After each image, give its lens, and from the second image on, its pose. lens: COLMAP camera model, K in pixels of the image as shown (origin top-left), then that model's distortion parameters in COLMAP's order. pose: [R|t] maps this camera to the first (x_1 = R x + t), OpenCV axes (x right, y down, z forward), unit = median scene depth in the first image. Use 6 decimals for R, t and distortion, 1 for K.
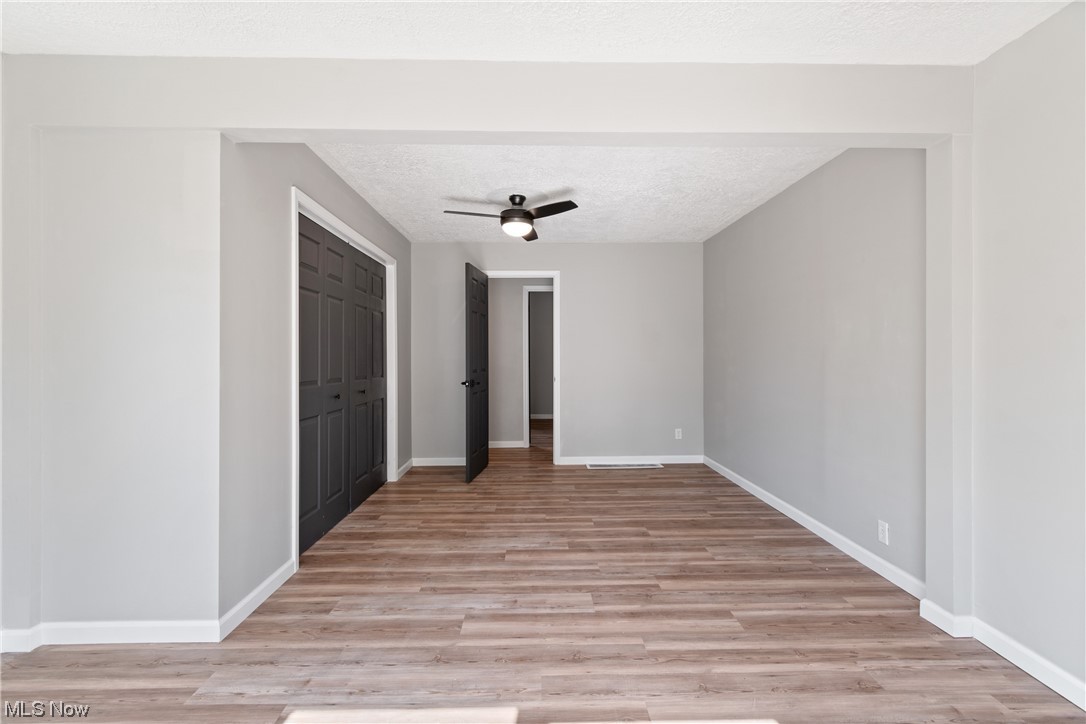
lens RADIAL K [[481.4, 0, 542.6], [0, 481.4, 359.4], [0, 0, 1]] dist [-0.001633, -0.000037]
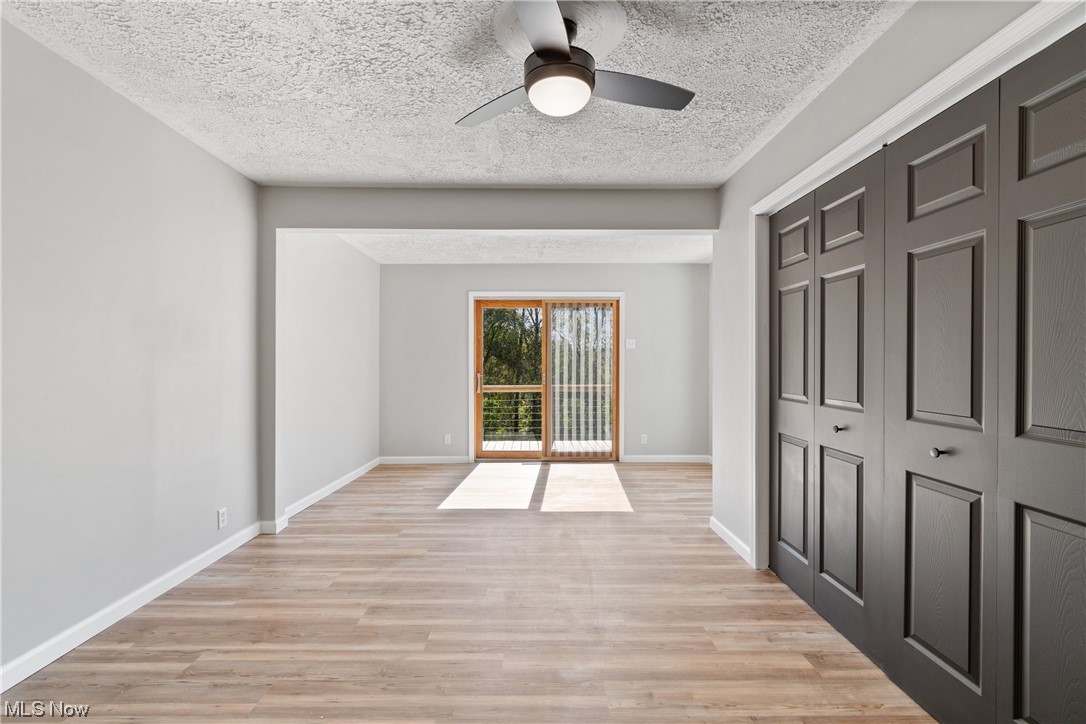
lens RADIAL K [[481.4, 0, 540.9], [0, 481.4, 362.1], [0, 0, 1]] dist [-0.001633, -0.000037]
pose [[-0.999914, -0.002386, 0.012908, -0.051470], [-0.002297, 0.999974, 0.006903, -0.015923], [-0.012924, 0.006873, -0.999893, 1.859923]]
